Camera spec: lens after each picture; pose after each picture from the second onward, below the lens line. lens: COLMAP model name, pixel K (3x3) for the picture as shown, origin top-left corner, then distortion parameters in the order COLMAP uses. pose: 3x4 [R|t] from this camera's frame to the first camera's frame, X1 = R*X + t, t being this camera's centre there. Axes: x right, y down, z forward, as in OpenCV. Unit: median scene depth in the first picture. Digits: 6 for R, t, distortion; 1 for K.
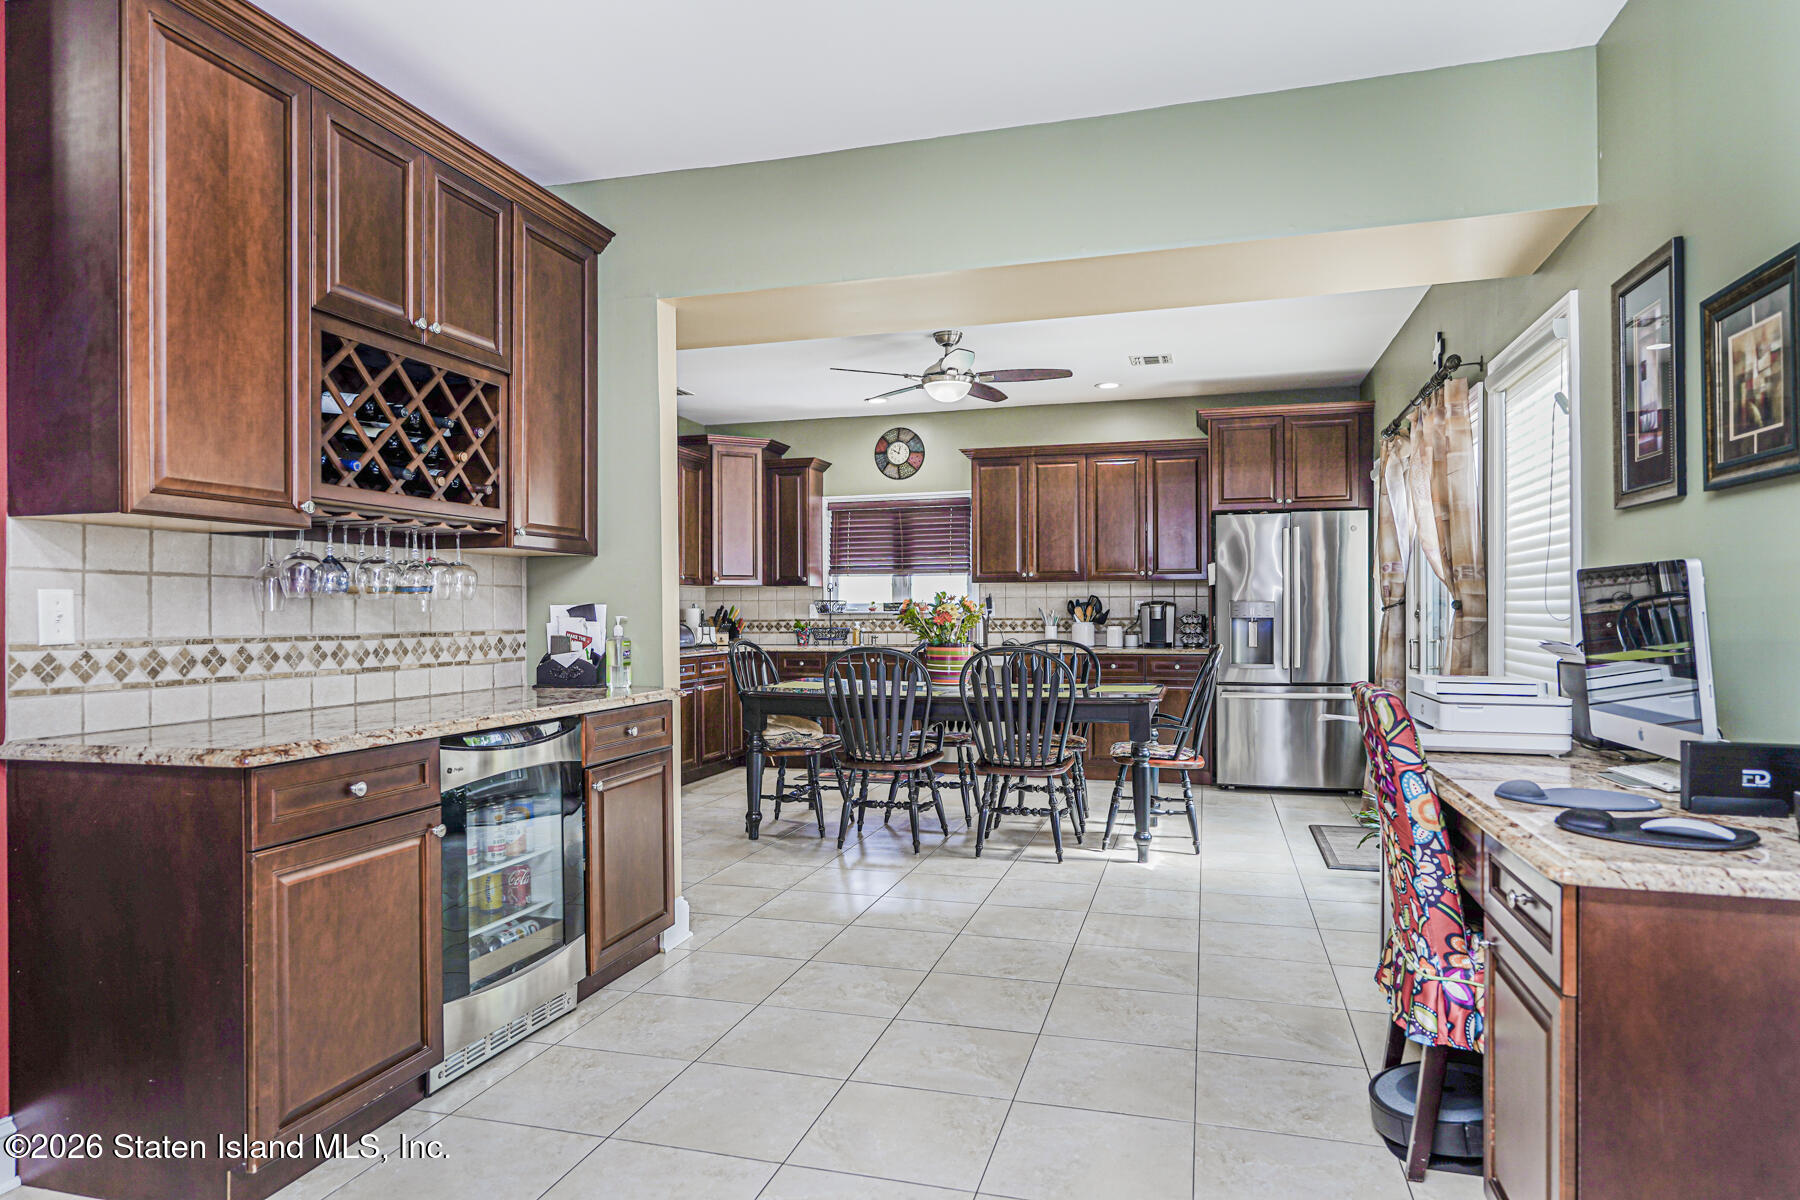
lens RADIAL K [[1079.1, 0, 902.8], [0, 1079.1, 603.7], [0, 0, 1]] dist [-0.003991, -0.000265]
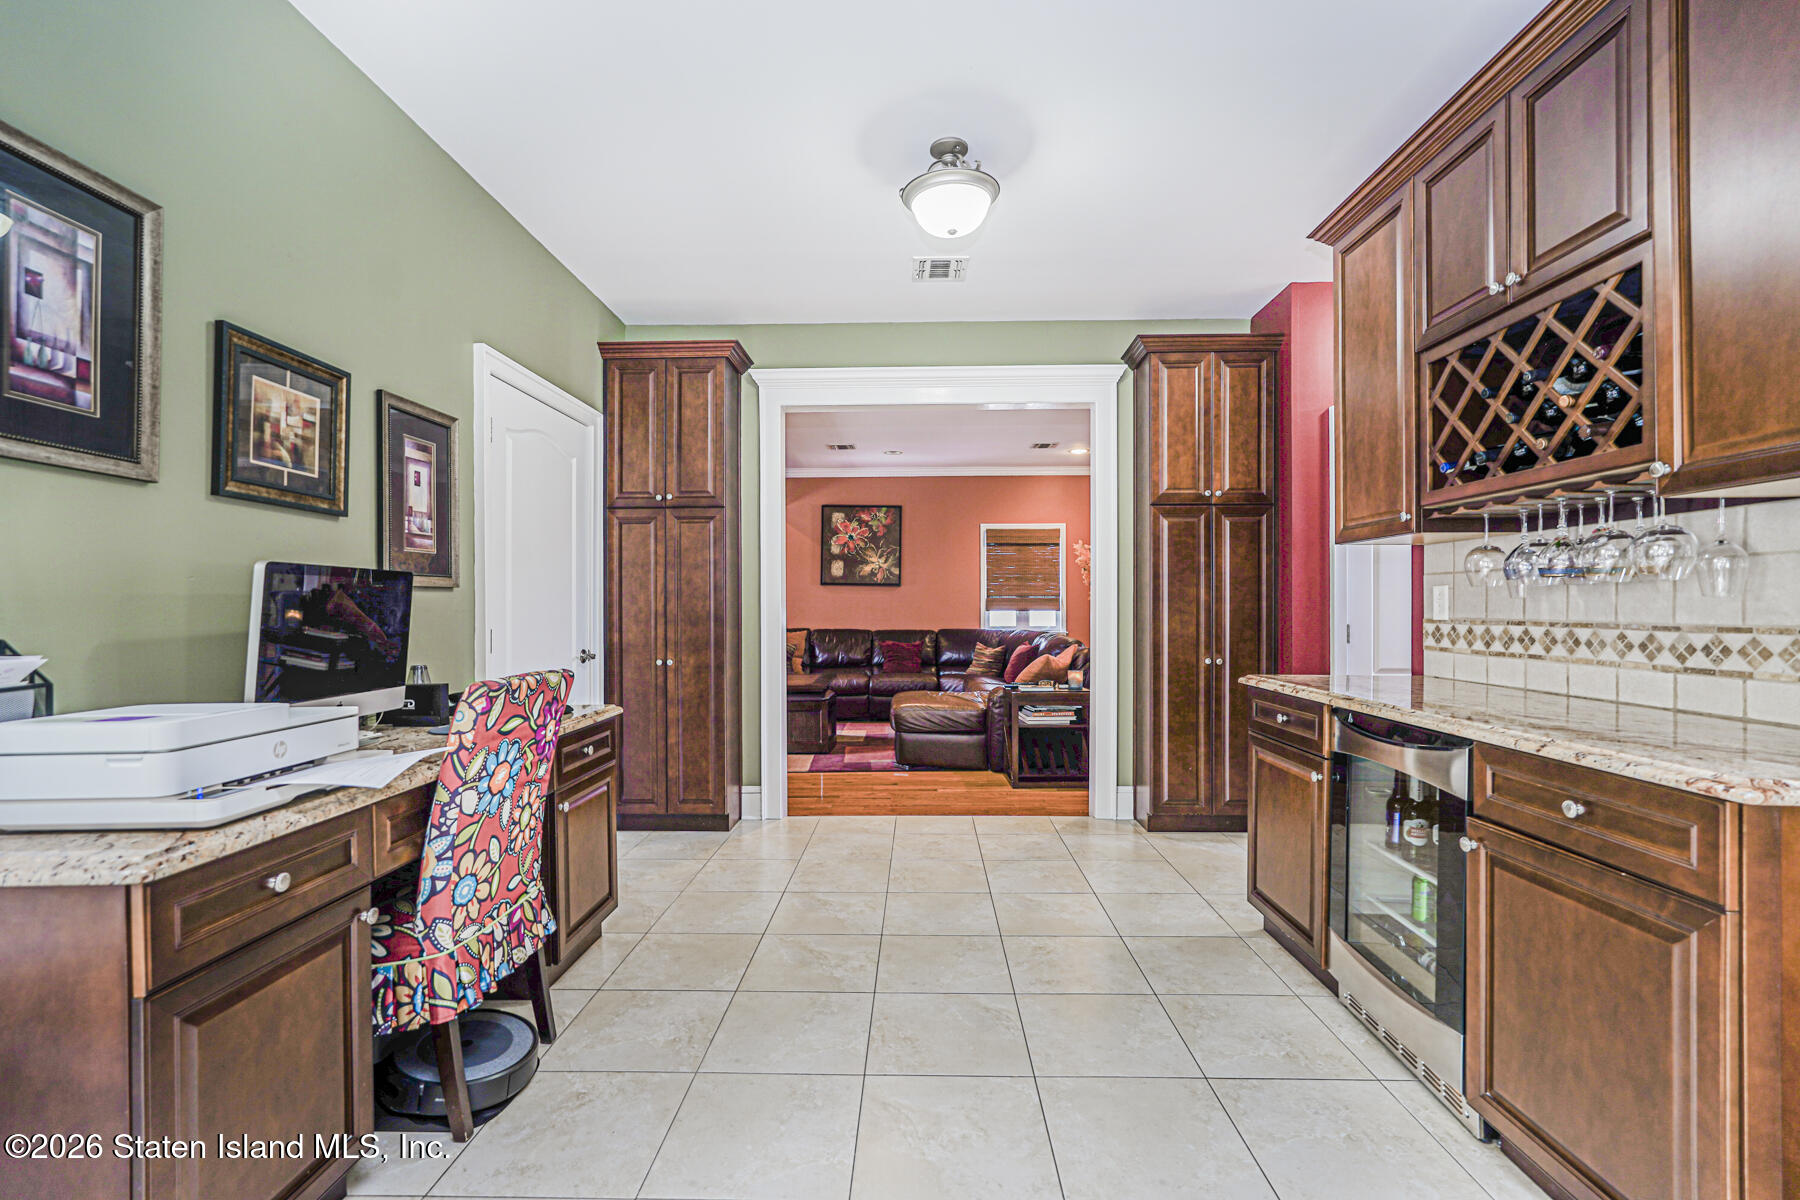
lens RADIAL K [[787.5, 0, 906.6], [0, 787.5, 607.5], [0, 0, 1]] dist [-0.005167, 0.002491]
pose [[-0.967262, 0.009185, -0.253612, 0.230021], [0.010646, 0.999934, -0.004389, 0.013262], [0.253555, -0.006945, -0.967296, 1.596079]]
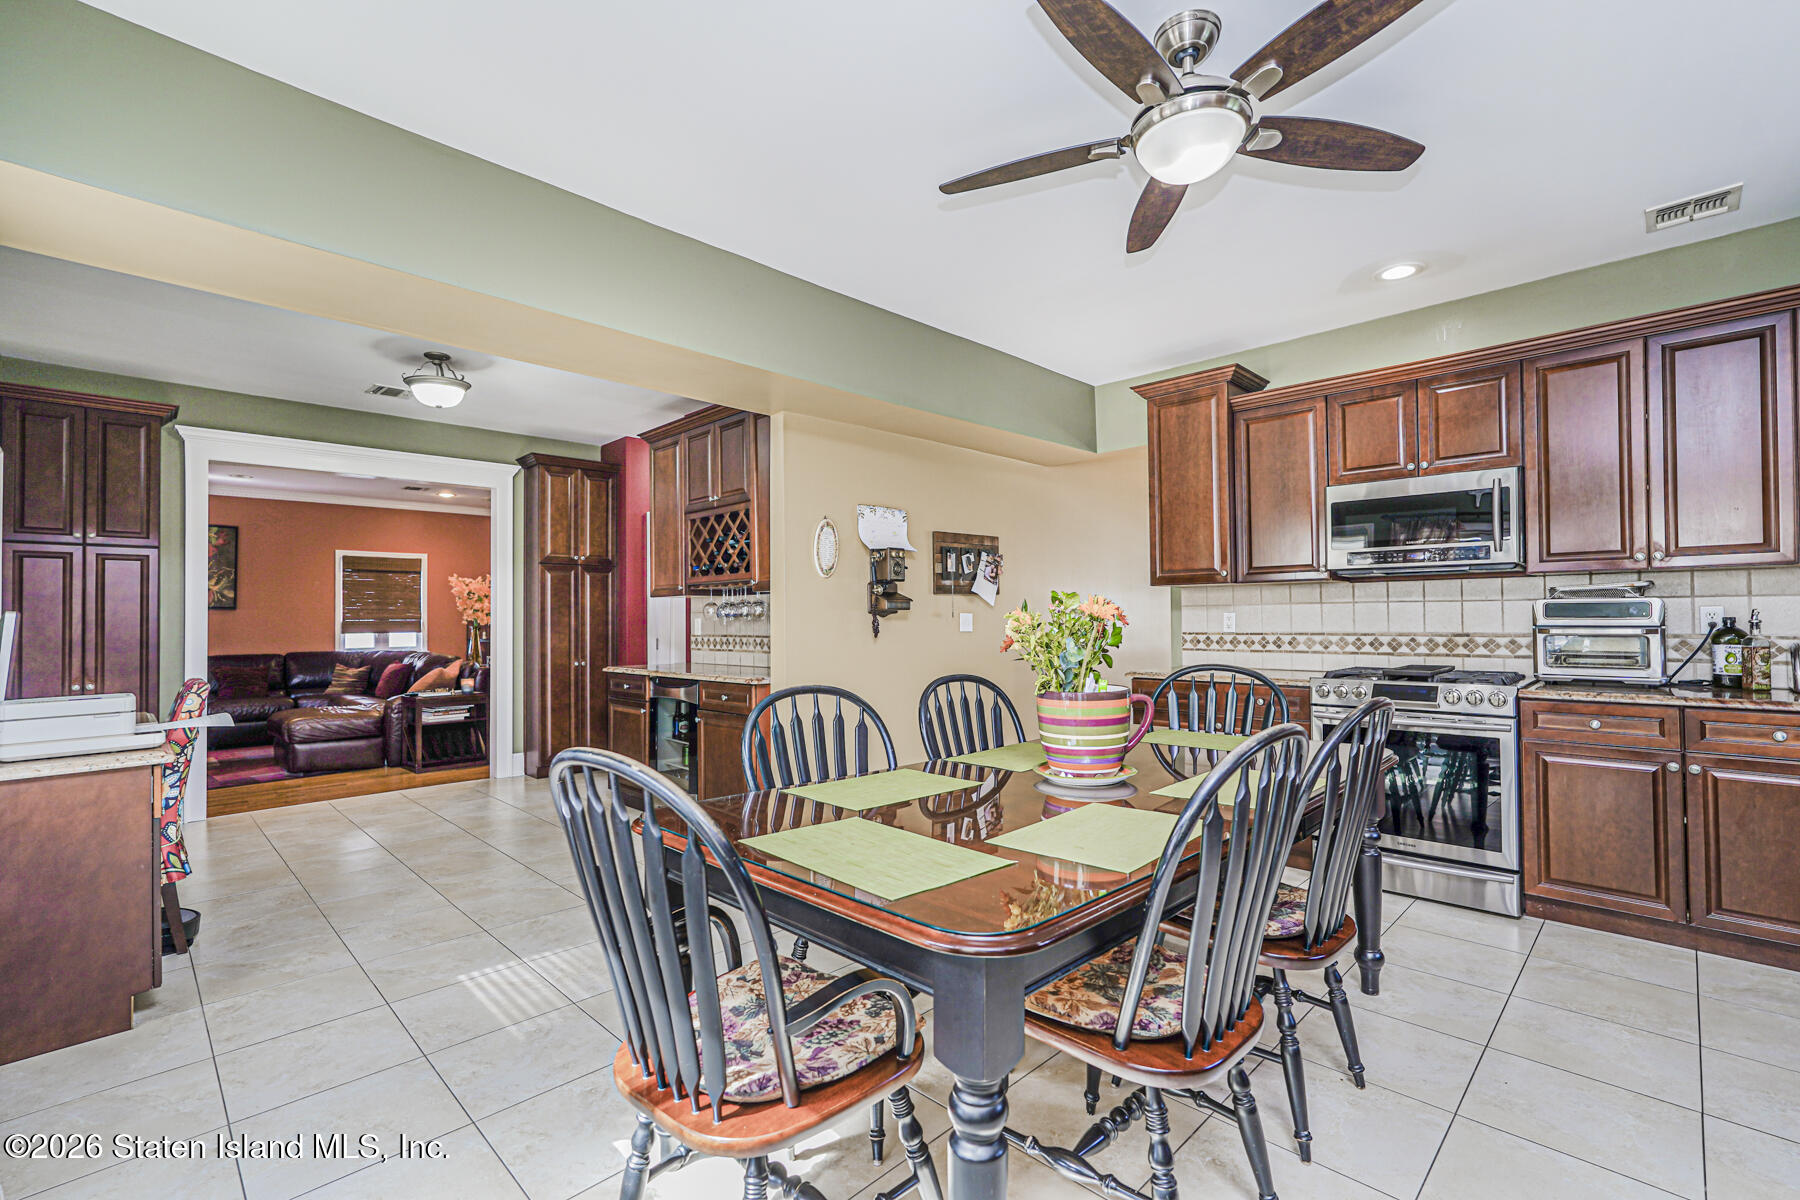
lens RADIAL K [[787.5, 0, 891.7], [0, 787.5, 607.8], [0, 0, 1]] dist [-0.005167, 0.002491]
pose [[-0.493135, -0.000993, -0.869952, 0.849304], [0.020852, 0.999699, -0.012961, -0.001486], [0.869703, -0.024532, -0.492966, 2.246295]]
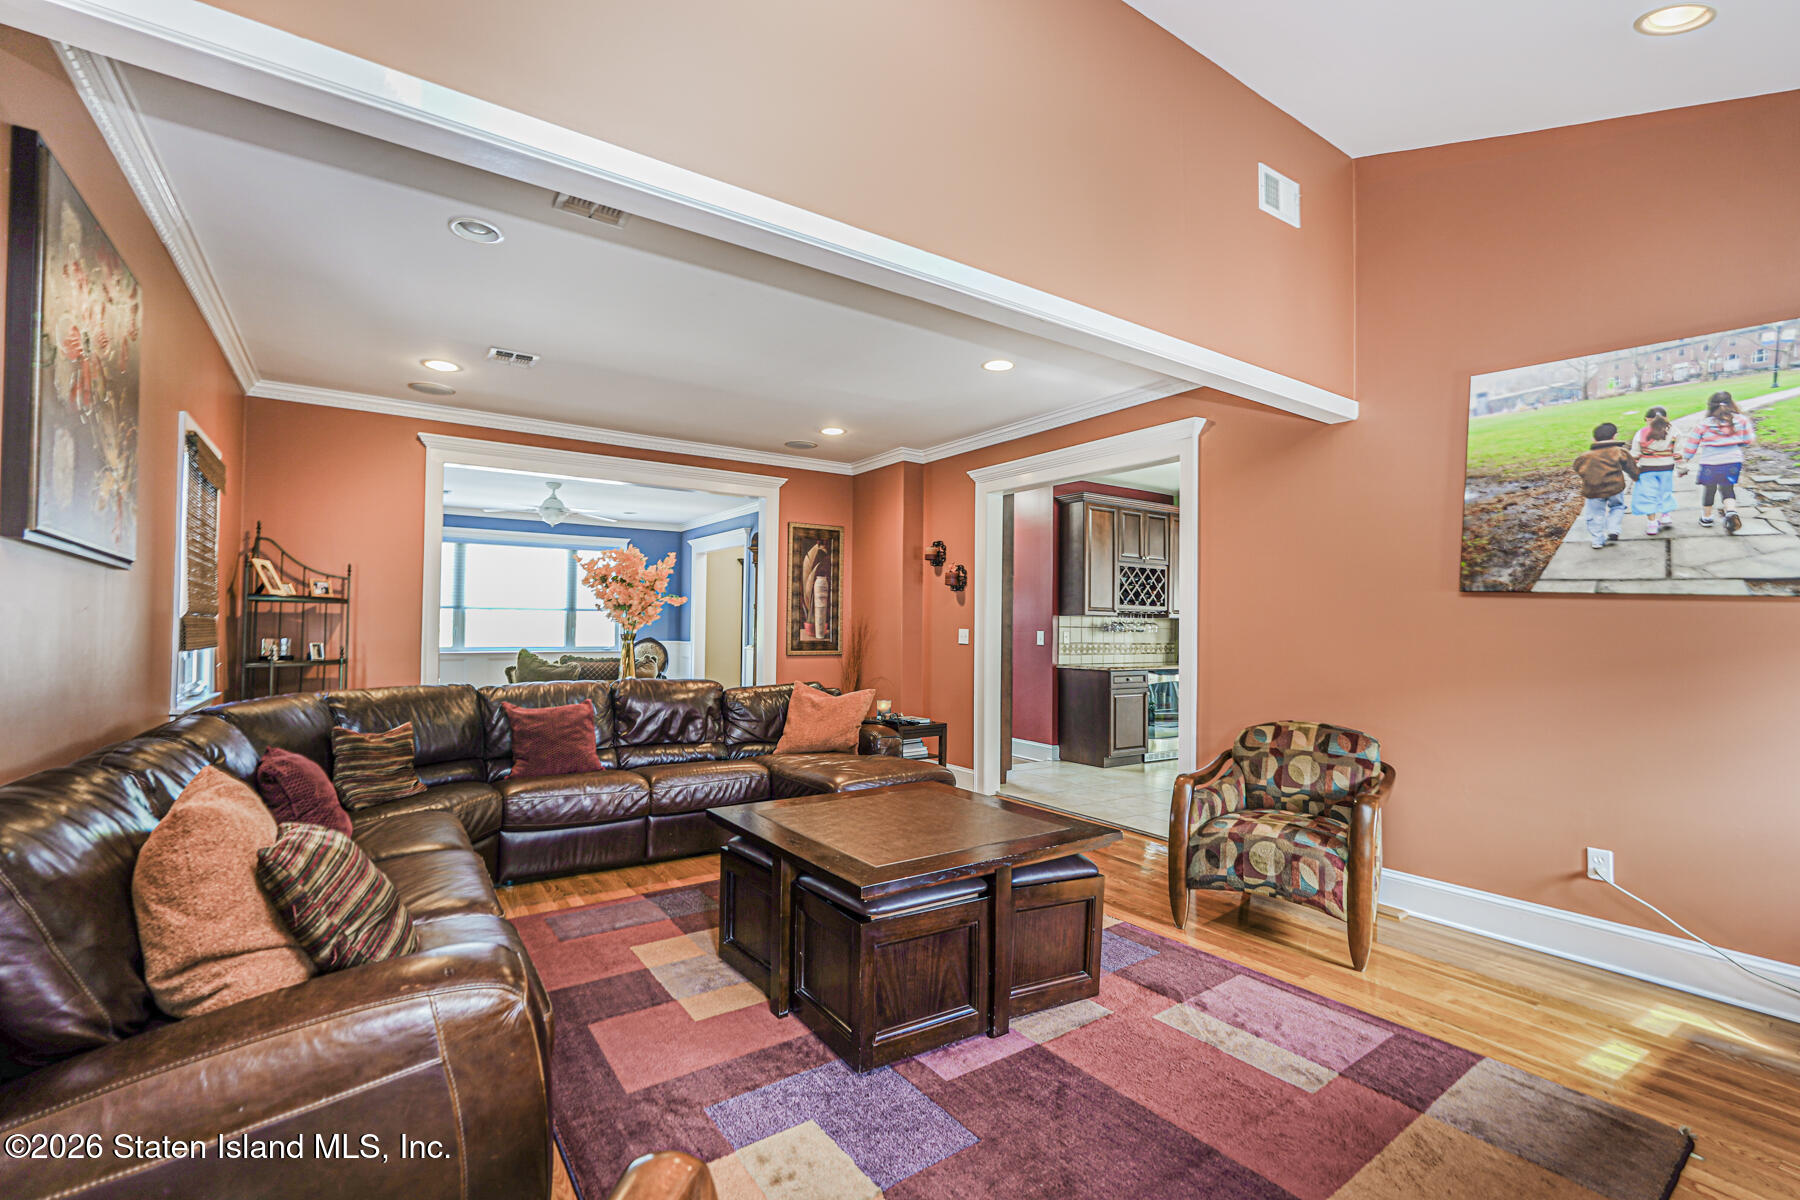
lens RADIAL K [[787.5, 0, 900.3], [0, 787.5, 610.0], [0, 0, 1]] dist [-0.005167, 0.002491]
pose [[0.771361, 0.003062, -0.636391, 0.642806], [-0.016486, 0.999749, -0.015173, -0.031598], [0.636184, 0.022195, 0.771218, -1.652440]]
